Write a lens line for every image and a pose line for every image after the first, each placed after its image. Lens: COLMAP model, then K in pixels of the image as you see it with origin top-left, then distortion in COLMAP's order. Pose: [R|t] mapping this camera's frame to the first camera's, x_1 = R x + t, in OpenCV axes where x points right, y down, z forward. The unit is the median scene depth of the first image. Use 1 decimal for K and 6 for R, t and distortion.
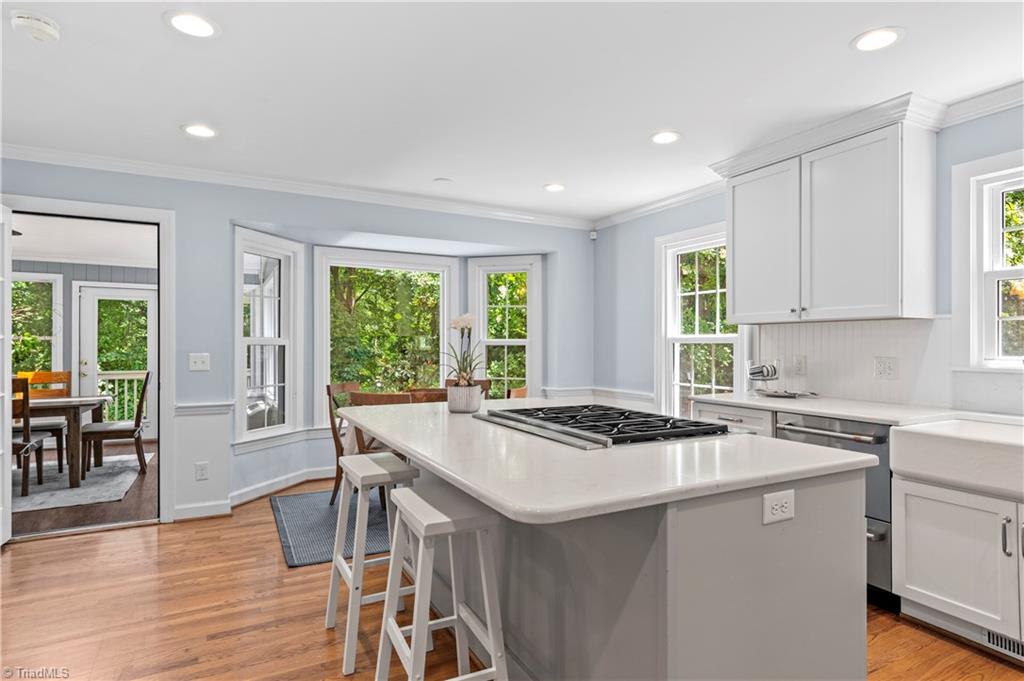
lens RADIAL K [[556.8, 0, 528.4], [0, 556.8, 346.3], [0, 0, 1]] dist [0.002373, -0.000740]
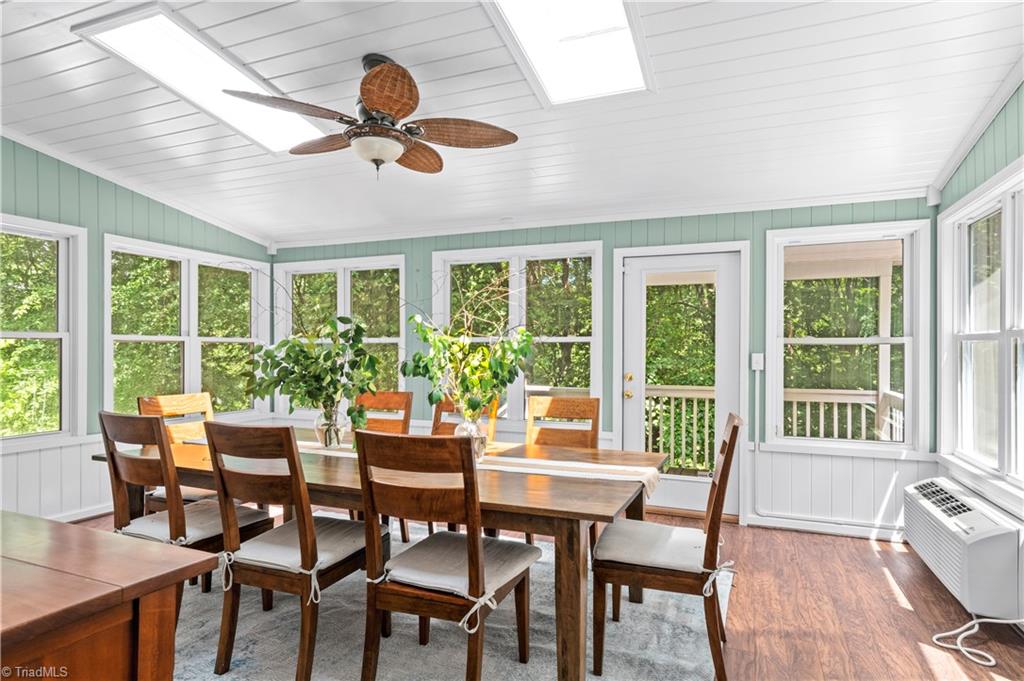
lens RADIAL K [[556.8, 0, 528.4], [0, 556.8, 346.3], [0, 0, 1]] dist [0.002373, -0.000740]
pose [[0.623801, 0.000142, -0.781583, -0.382182], [-0.002296, 0.999996, -0.001650, -0.004336], [0.781580, 0.002824, 0.623799, 0.528222]]
